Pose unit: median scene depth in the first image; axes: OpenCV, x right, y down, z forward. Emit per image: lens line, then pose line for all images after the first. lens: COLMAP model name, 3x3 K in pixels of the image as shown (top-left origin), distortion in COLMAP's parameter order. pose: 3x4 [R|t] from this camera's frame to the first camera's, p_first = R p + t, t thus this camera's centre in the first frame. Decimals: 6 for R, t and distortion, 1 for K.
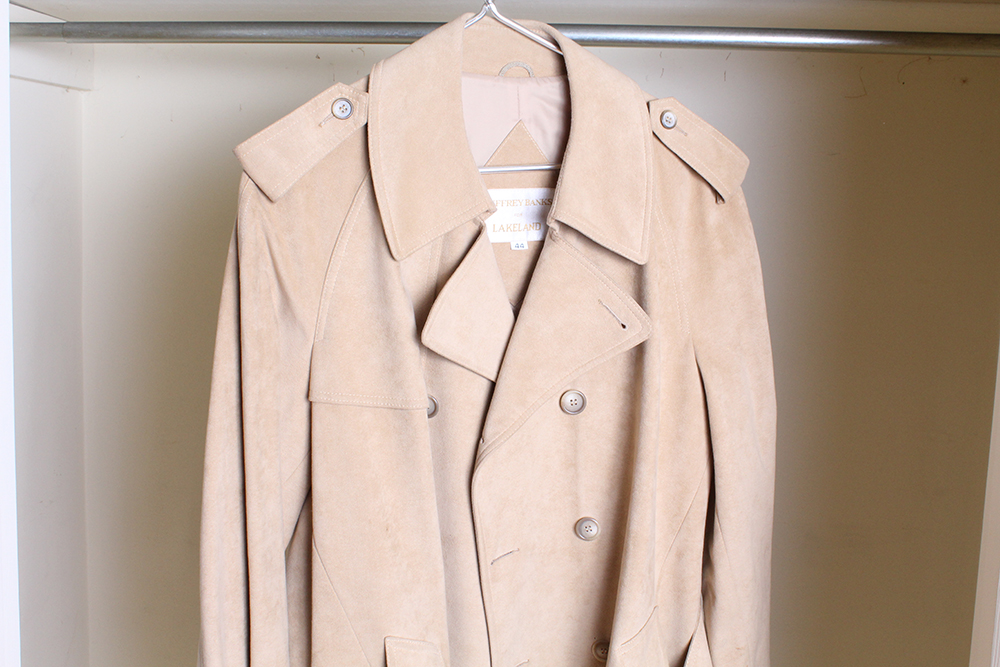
lens RADIAL K [[1104.4, 0, 493.6], [0, 1104.4, 336.5], [0, 0, 1]] dist [-0.096634, 0.000000]
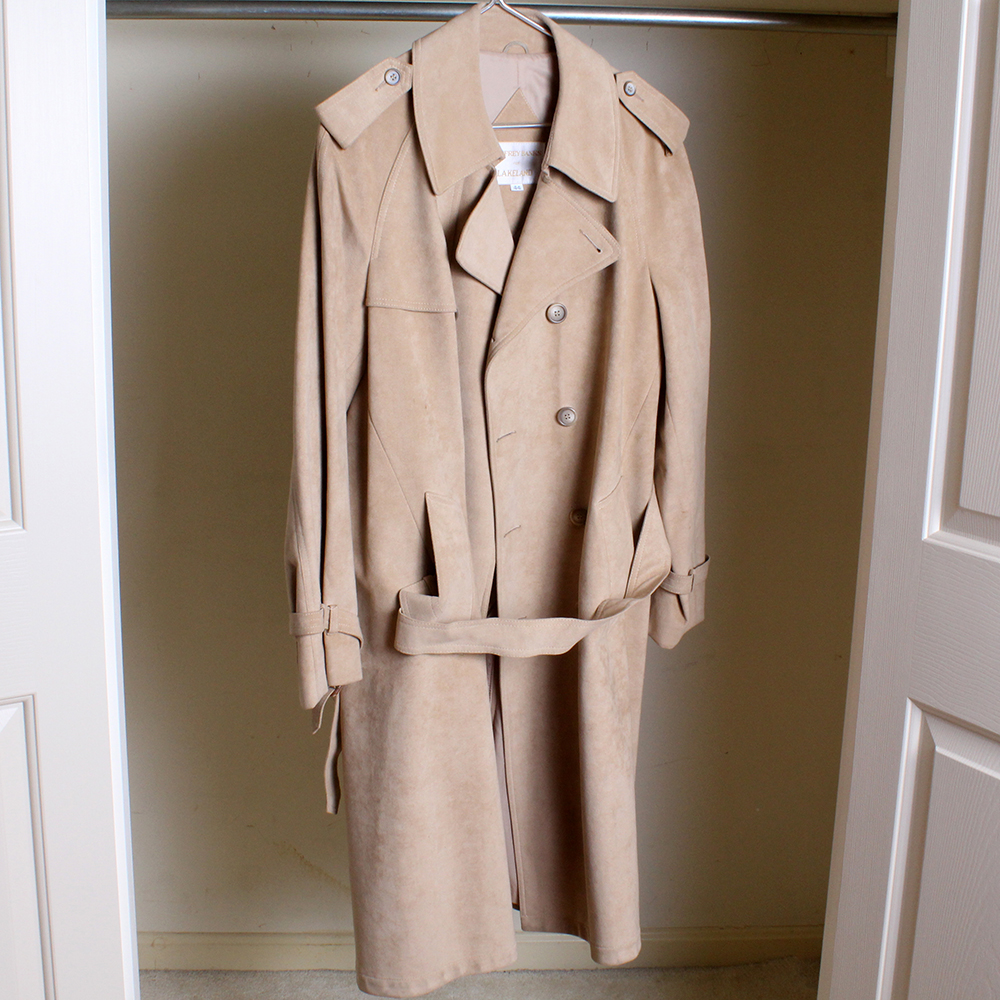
lens RADIAL K [[1507.9, 0, 500.9], [0, 1507.9, 505.7], [0, 0, 1]] dist [-0.113974, 0.000000]
pose [[0.985719, -0.030516, 0.165608, -0.294653], [0.015425, 0.995671, 0.091662, 0.125013], [-0.167688, -0.087799, 0.981923, -0.729553]]
